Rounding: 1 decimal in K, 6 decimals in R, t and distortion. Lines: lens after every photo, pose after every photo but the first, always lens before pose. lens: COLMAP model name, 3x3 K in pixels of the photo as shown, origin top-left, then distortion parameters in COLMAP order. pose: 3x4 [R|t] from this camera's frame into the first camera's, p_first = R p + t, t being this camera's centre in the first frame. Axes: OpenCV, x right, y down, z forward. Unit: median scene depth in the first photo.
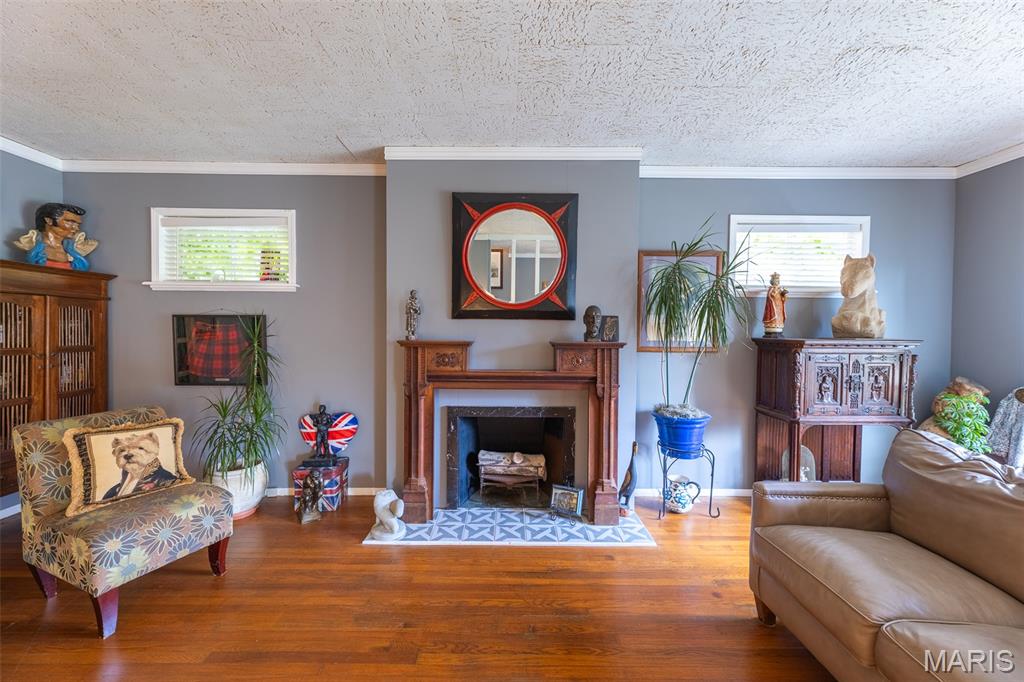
lens RADIAL K [[403.9, 0, 511.0], [0, 403.9, 337.1], [0, 0, 1]] dist [0.006539, -0.000323]
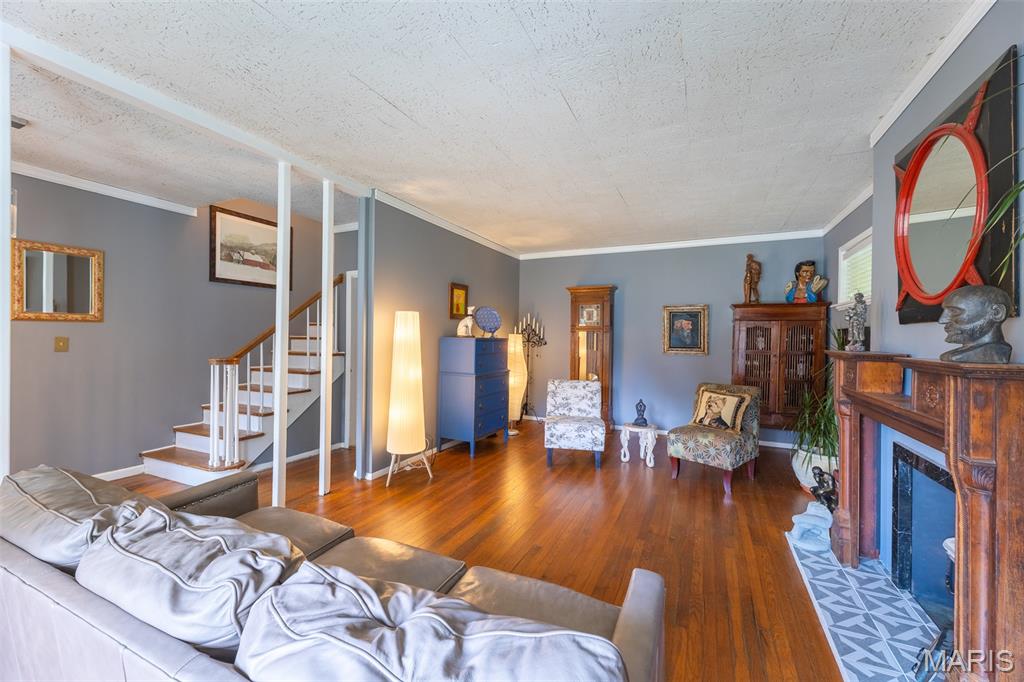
lens RADIAL K [[403.9, 0, 511.0], [0, 403.9, 337.1], [0, 0, 1]] dist [0.006539, -0.000323]
pose [[-0.430424, -0.011676, -0.902551, 0.834182], [-0.031183, 0.999512, 0.001941, -0.001486], [0.902088, 0.028980, -0.430578, 0.686982]]
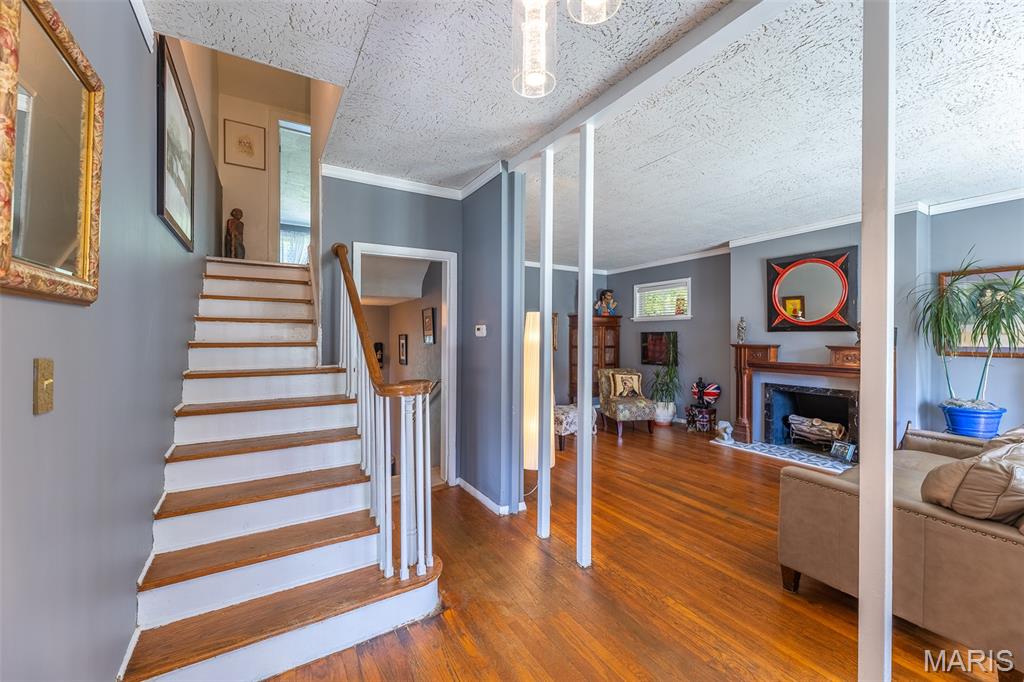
lens RADIAL K [[403.9, 0, 511.0], [0, 403.9, 337.1], [0, 0, 1]] dist [0.006539, -0.000323]
pose [[0.508665, -0.008955, -0.860918, 0.786202], [-0.013728, 0.999734, -0.018510, 0.024208], [0.860855, 0.021234, 0.508407, -0.816750]]
